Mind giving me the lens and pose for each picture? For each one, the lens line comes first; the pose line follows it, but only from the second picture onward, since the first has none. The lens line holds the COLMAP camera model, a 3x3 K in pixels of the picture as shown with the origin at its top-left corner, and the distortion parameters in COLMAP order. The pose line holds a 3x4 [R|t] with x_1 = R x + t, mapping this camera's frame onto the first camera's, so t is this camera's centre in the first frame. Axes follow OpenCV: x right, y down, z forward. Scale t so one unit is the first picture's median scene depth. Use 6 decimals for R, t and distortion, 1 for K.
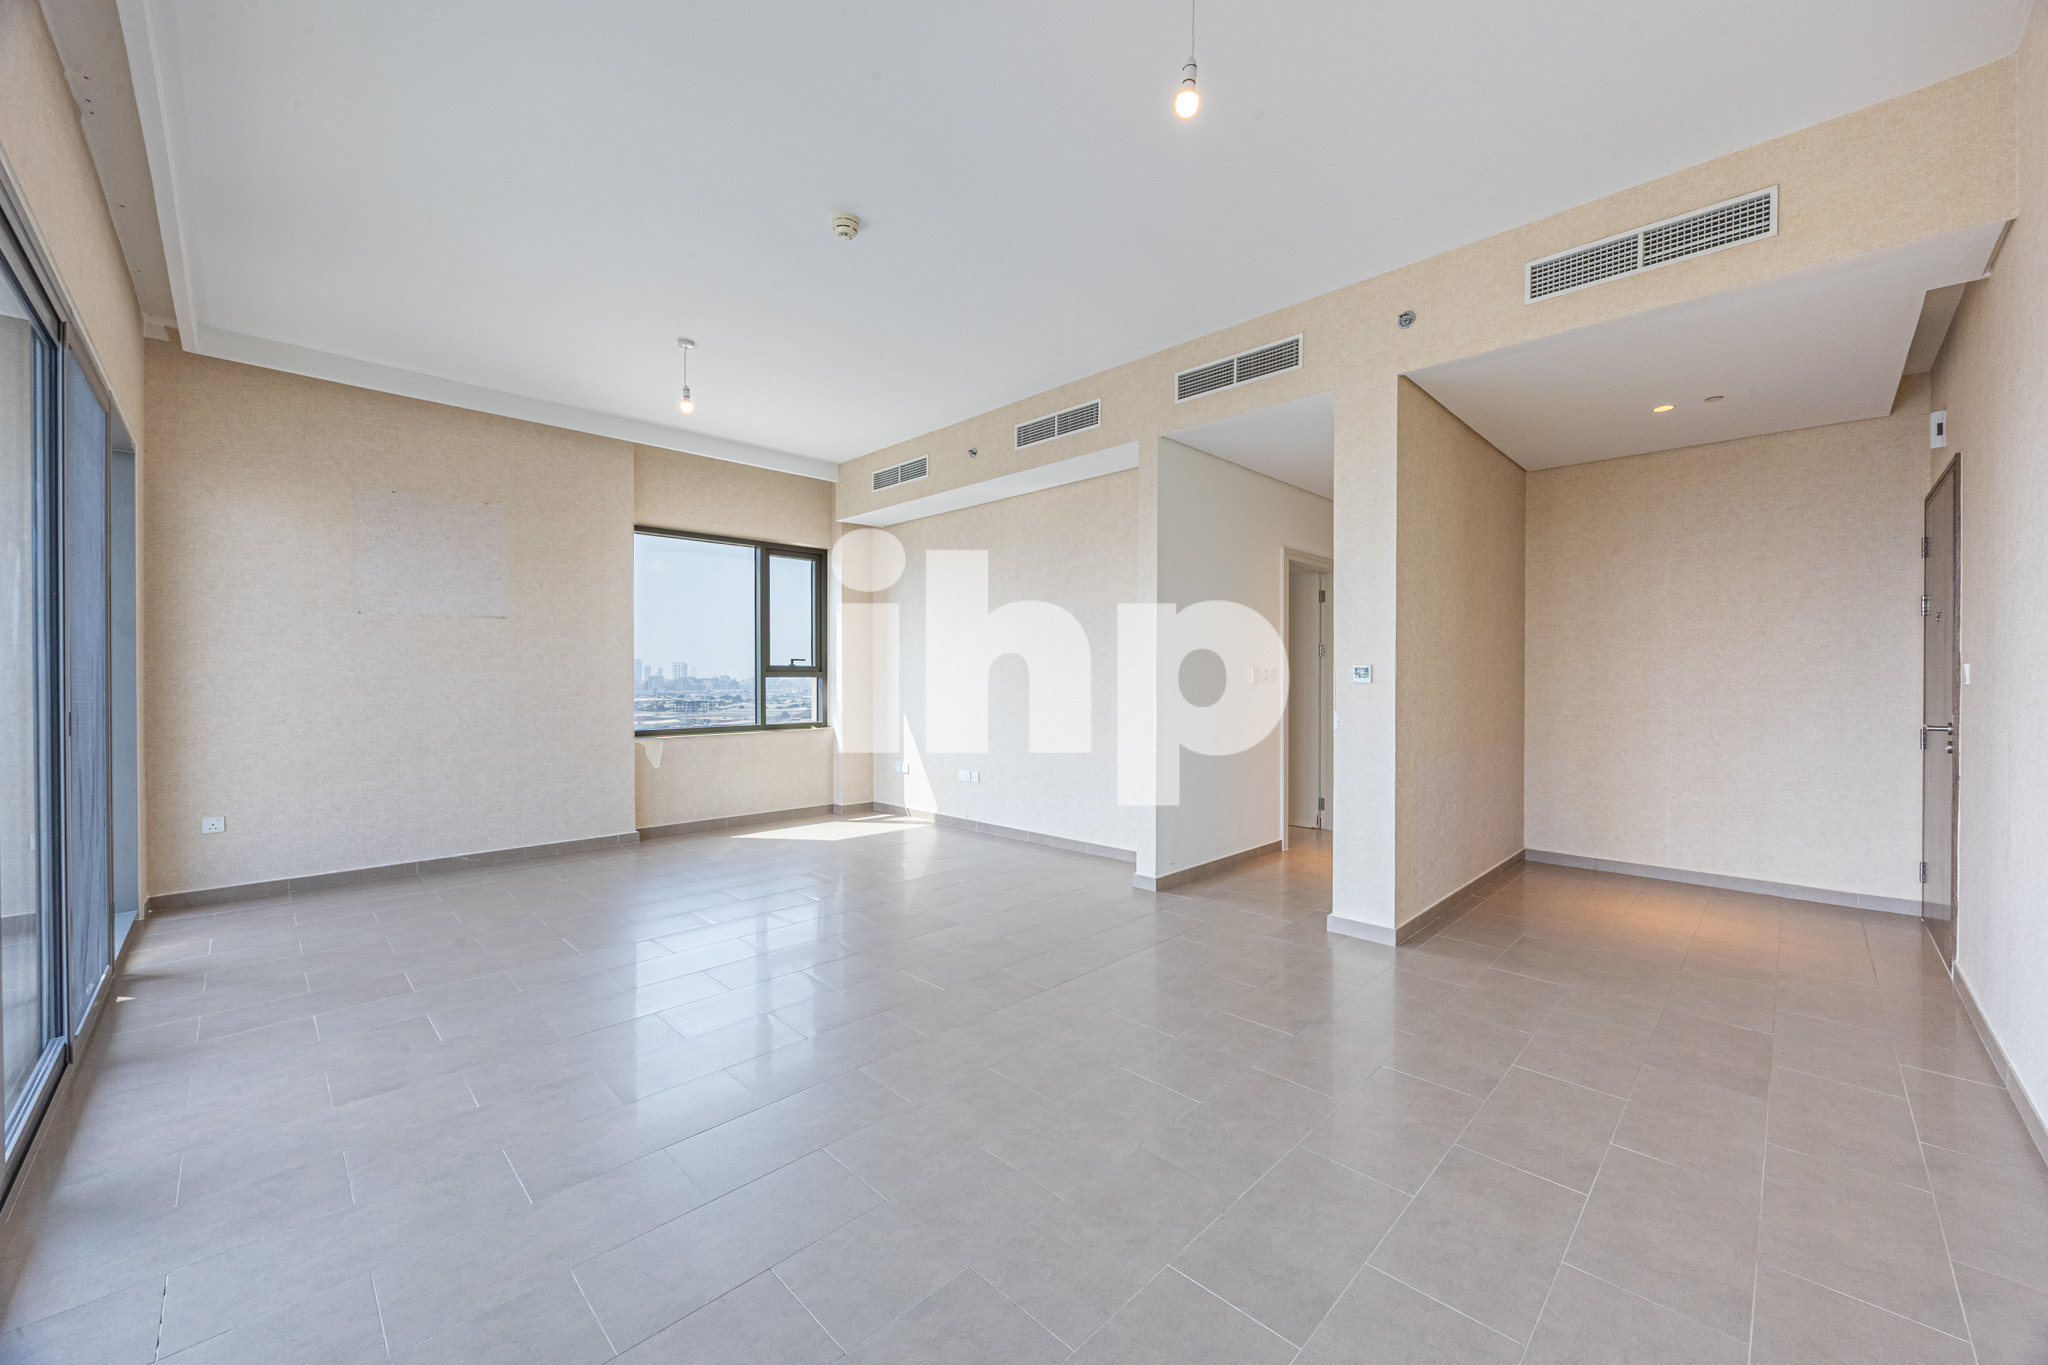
lens RADIAL K [[785.7, 0, 1050.0], [0, 785.7, 690.0], [0, 0, 1]] dist [-0.000793, -0.000017]
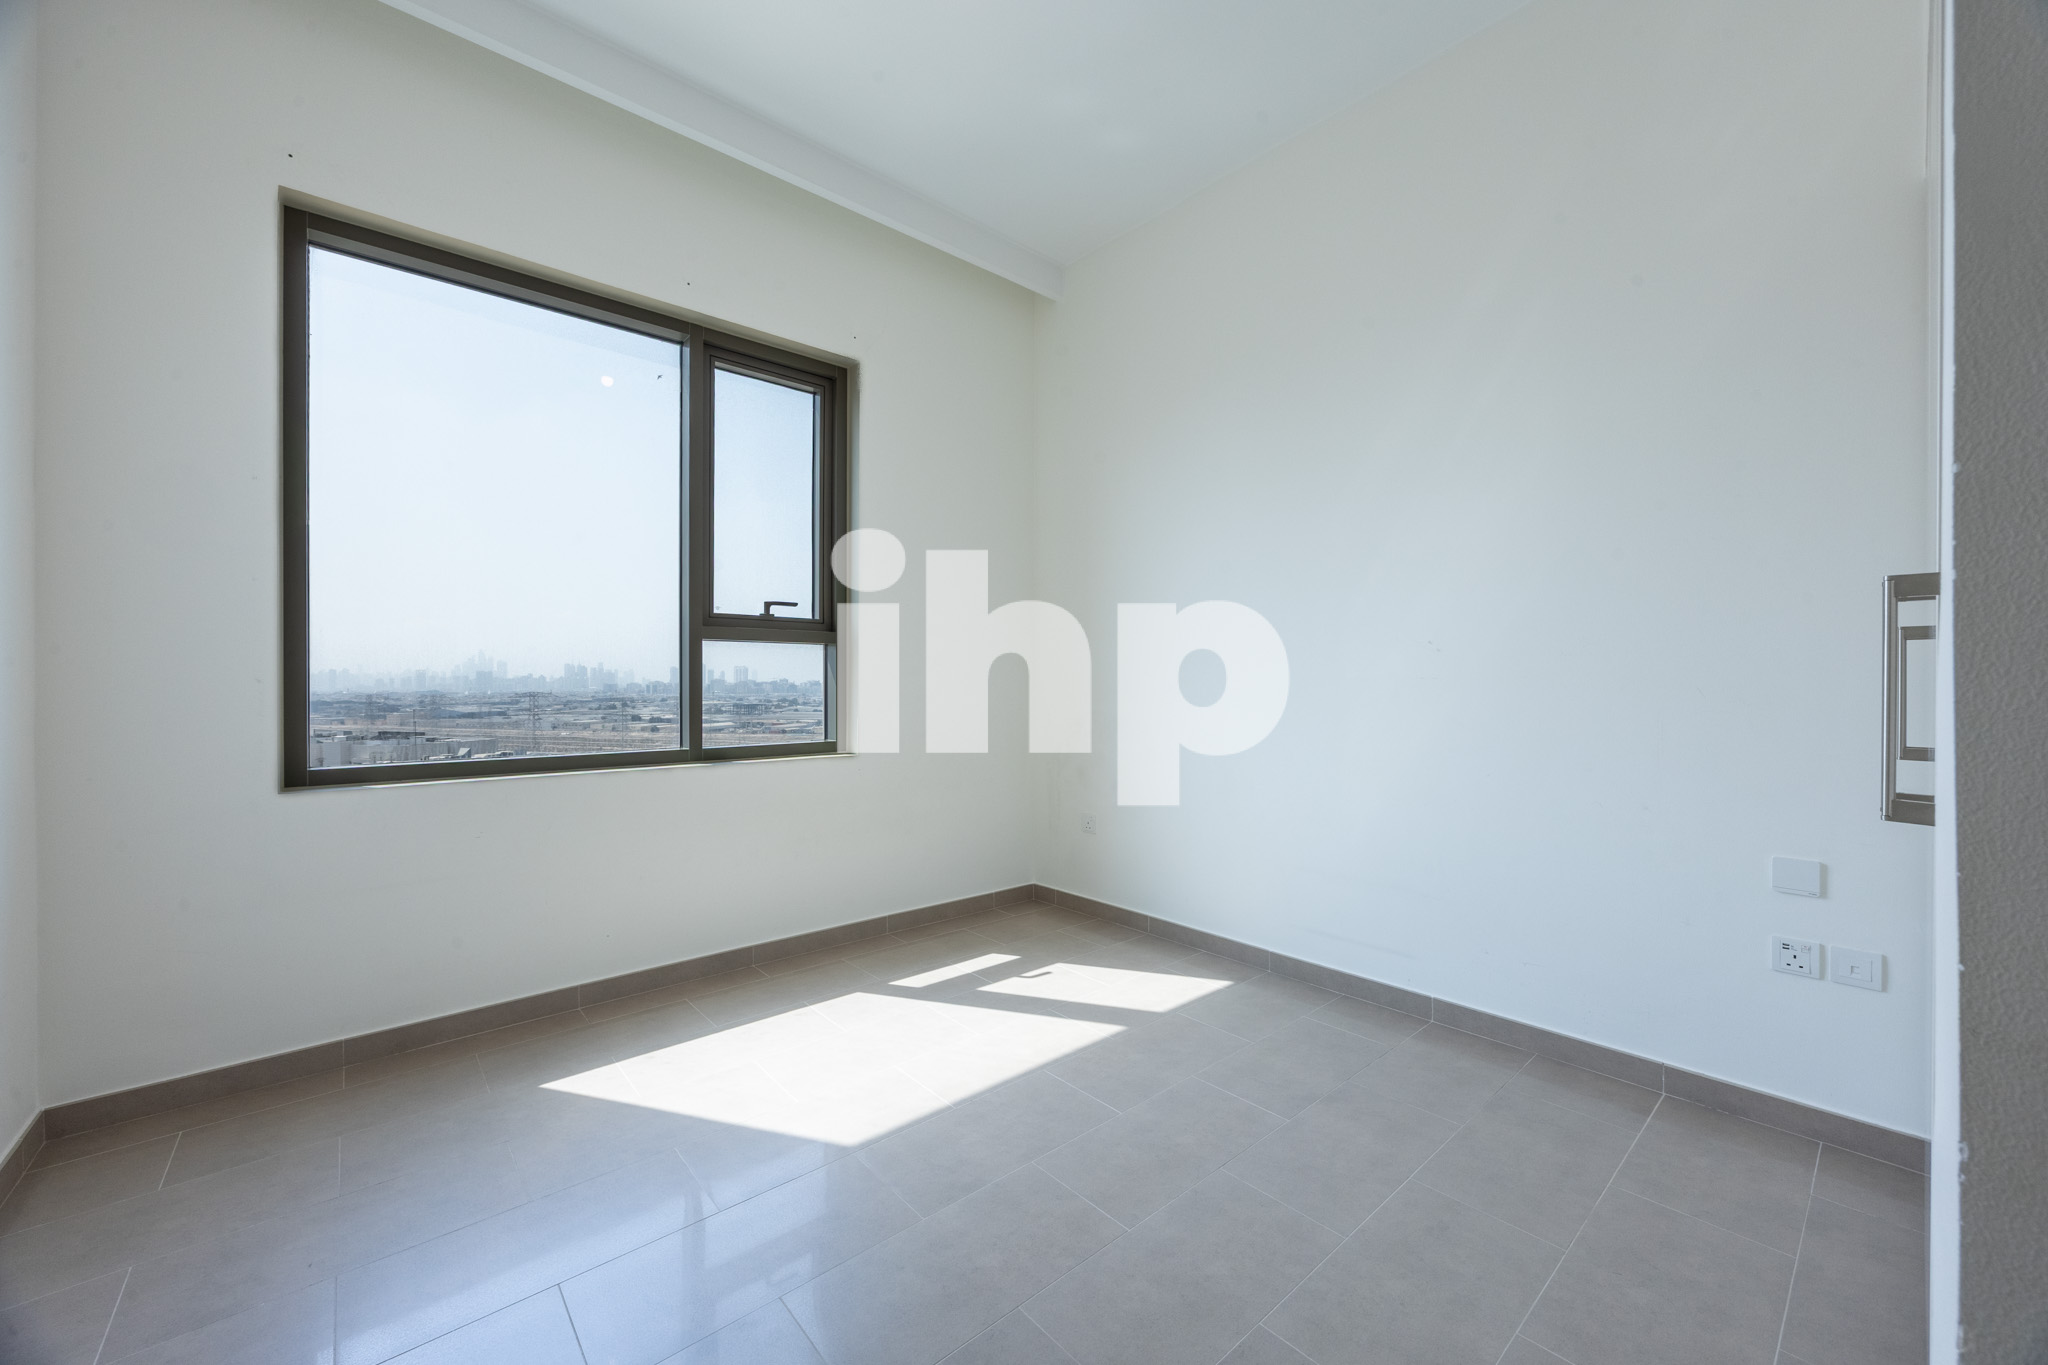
lens RADIAL K [[785.7, 0, 1030.9], [0, 785.7, 688.1], [0, 0, 1]] dist [-0.000793, -0.000017]
pose [[0.995977, -0.000295, -0.089606, -0.151766], [-0.000355, 0.999974, -0.007240, 0.014723], [0.089606, 0.007242, 0.995951, 0.624537]]
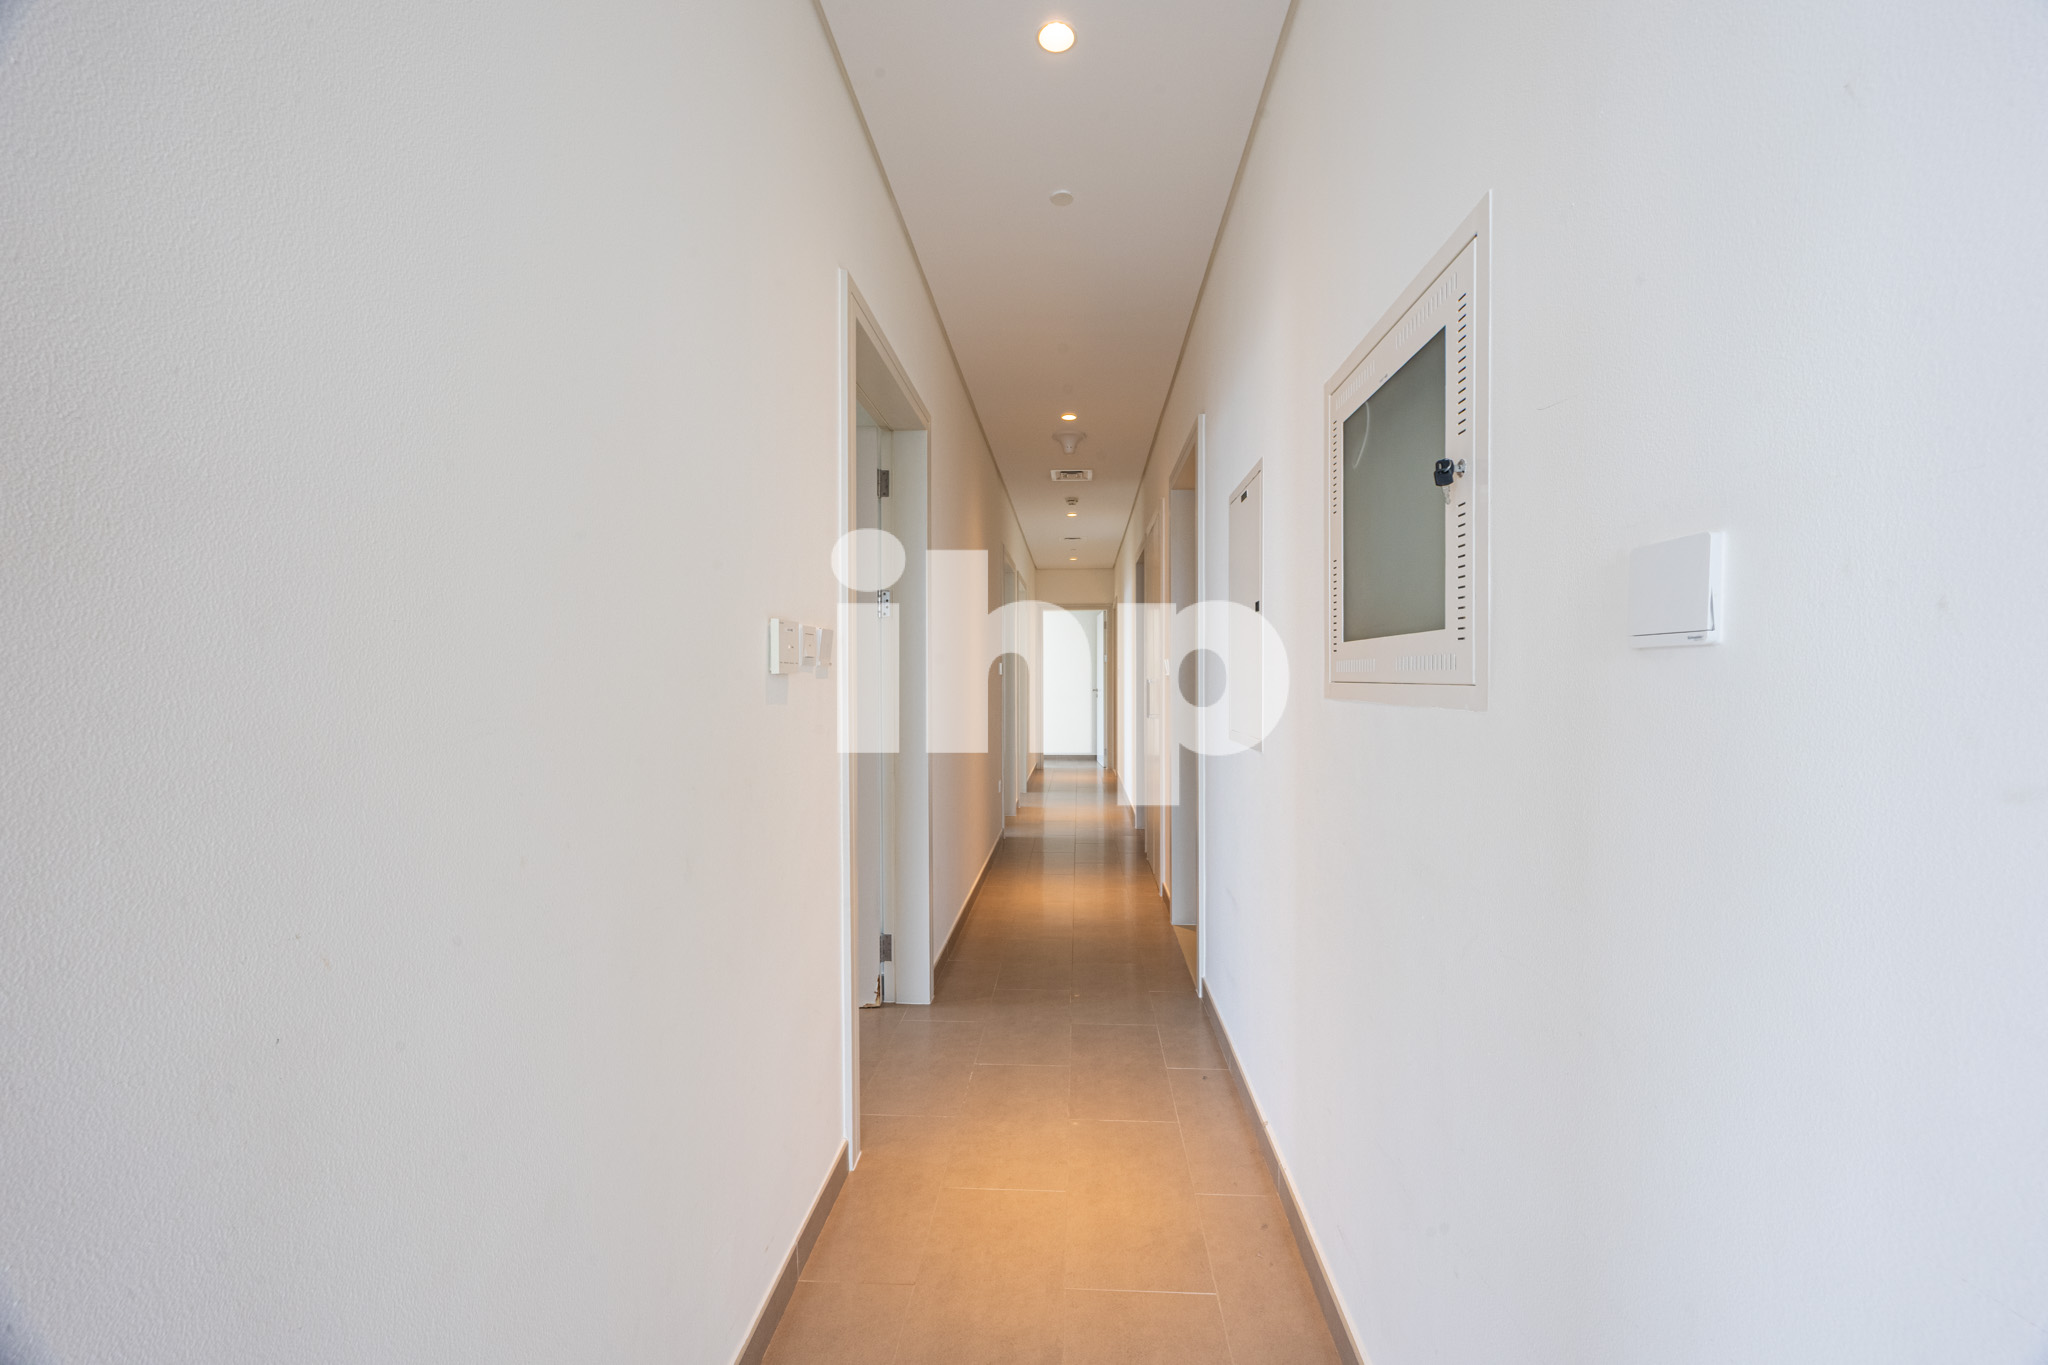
lens RADIAL K [[785.7, 0, 1026.9], [0, 785.7, 687.7], [0, 0, 1]] dist [-0.000793, -0.000017]
pose [[0.760336, -0.004995, 0.649510, 0.117891], [0.005978, 0.999982, 0.000692, -0.002399], [-0.649502, 0.003357, 0.760353, 0.609014]]
